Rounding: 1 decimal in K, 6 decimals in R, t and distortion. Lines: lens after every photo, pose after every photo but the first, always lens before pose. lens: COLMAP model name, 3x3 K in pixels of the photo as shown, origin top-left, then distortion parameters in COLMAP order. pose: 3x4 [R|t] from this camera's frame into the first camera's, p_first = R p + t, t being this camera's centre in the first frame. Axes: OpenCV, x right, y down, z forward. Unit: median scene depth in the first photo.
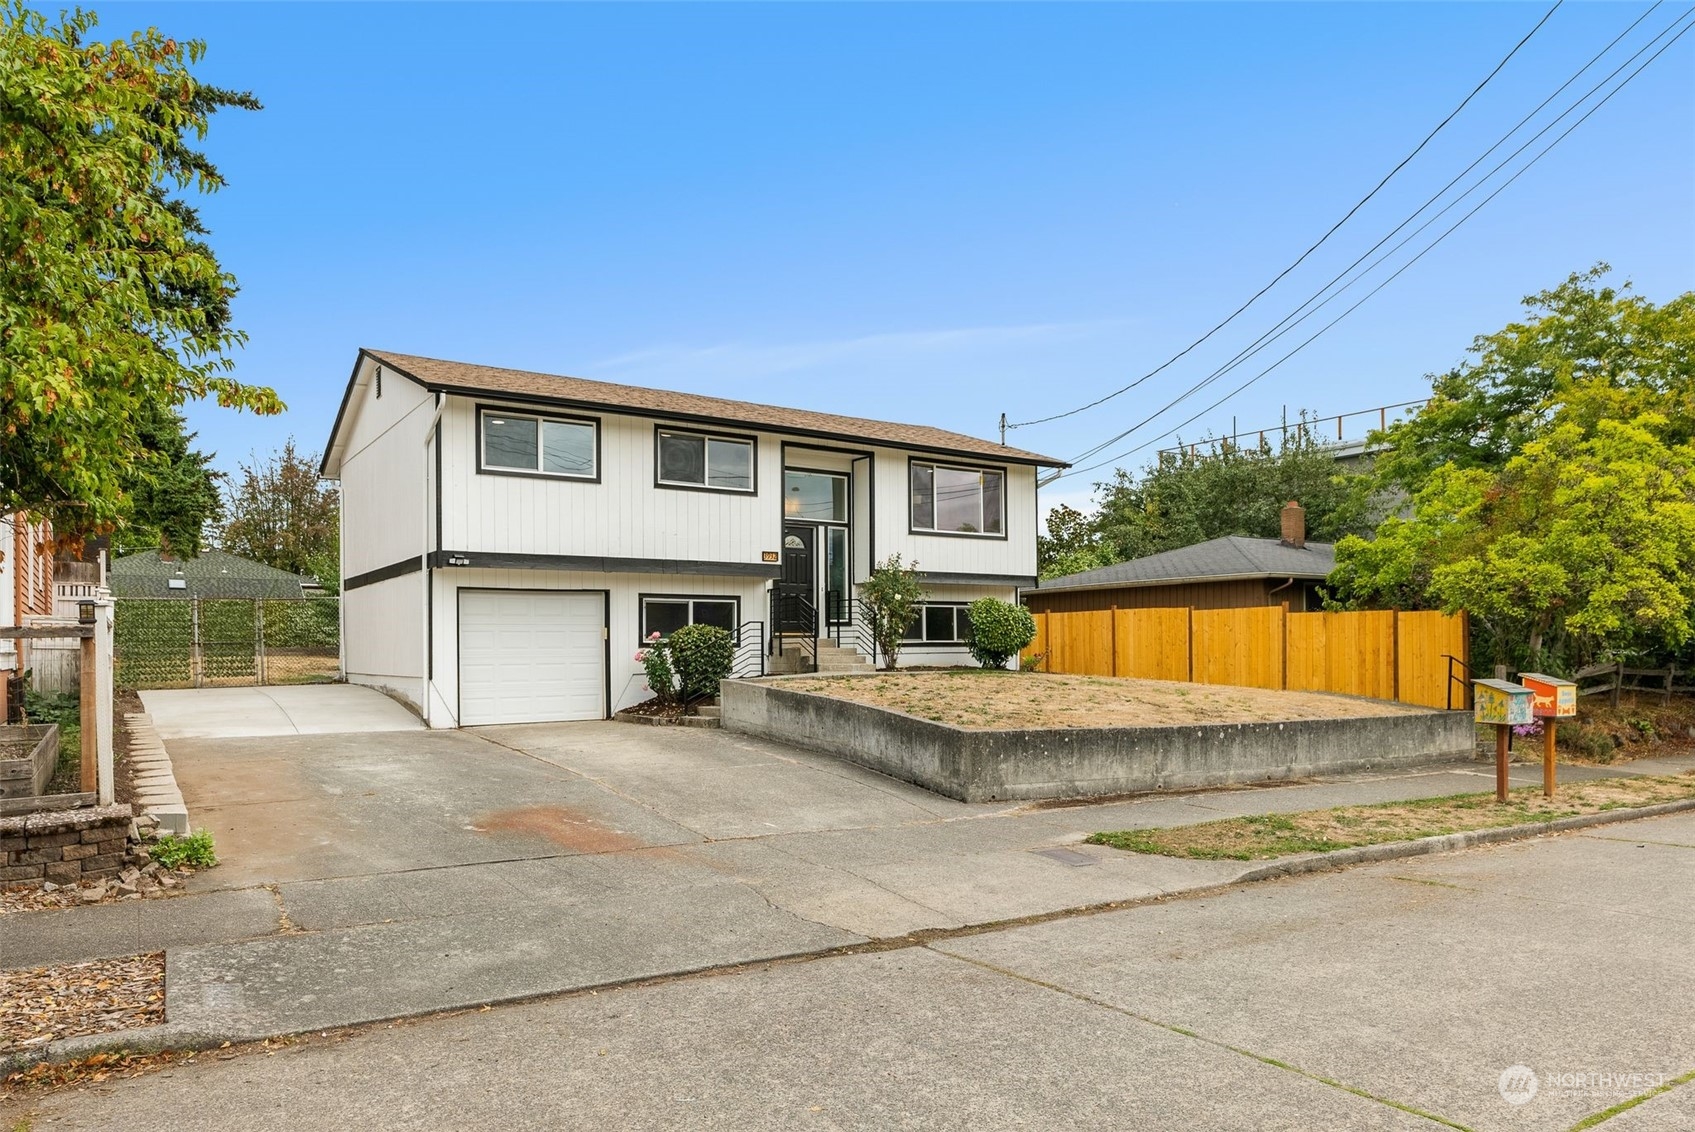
lens RADIAL K [[2014.6, 0, 847.5], [0, 2014.6, 566.0], [0, 0, 1]] dist [-0.006166, 0.003285]
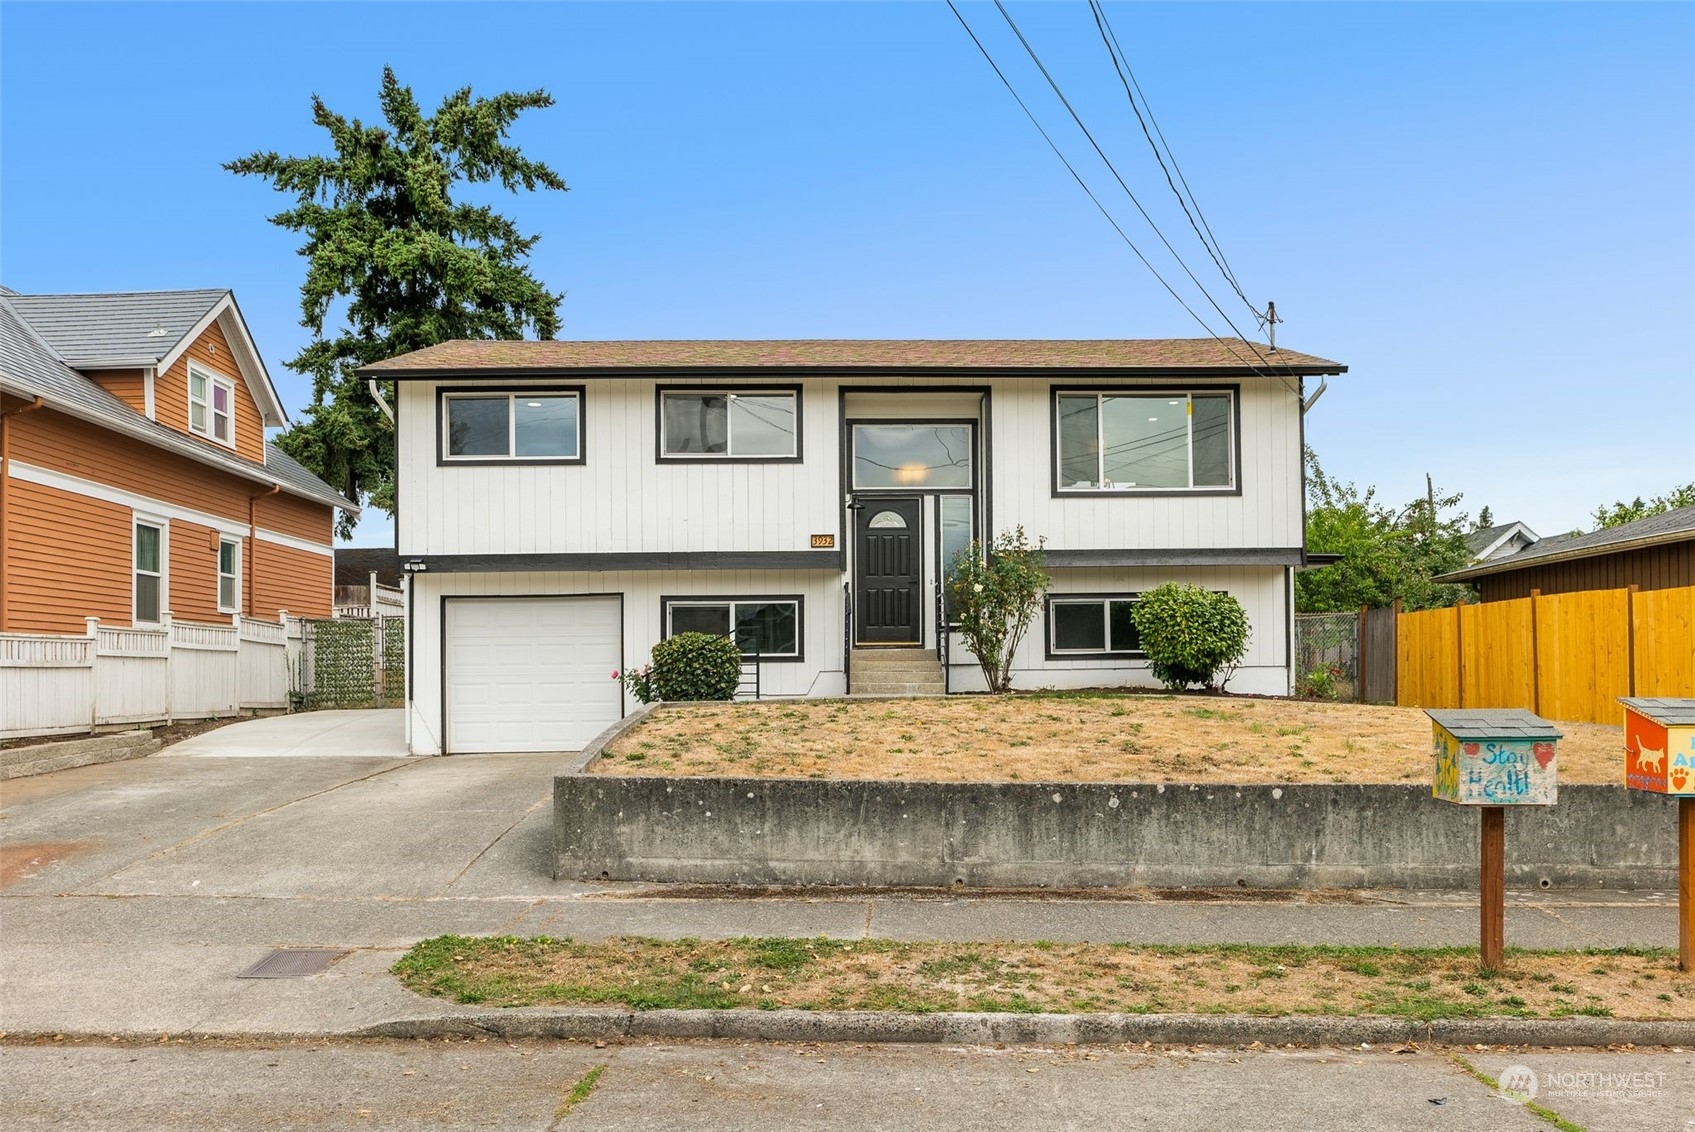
lens RADIAL K [[2014.6, 0, 847.5], [0, 2014.6, 566.0], [0, 0, 1]] dist [-0.006166, 0.003285]
pose [[0.617121, -0.048111, -0.785396, 0.571876], [0.033574, 0.998830, -0.034805, 0.031929], [0.786151, -0.004890, 0.618015, 0.553963]]
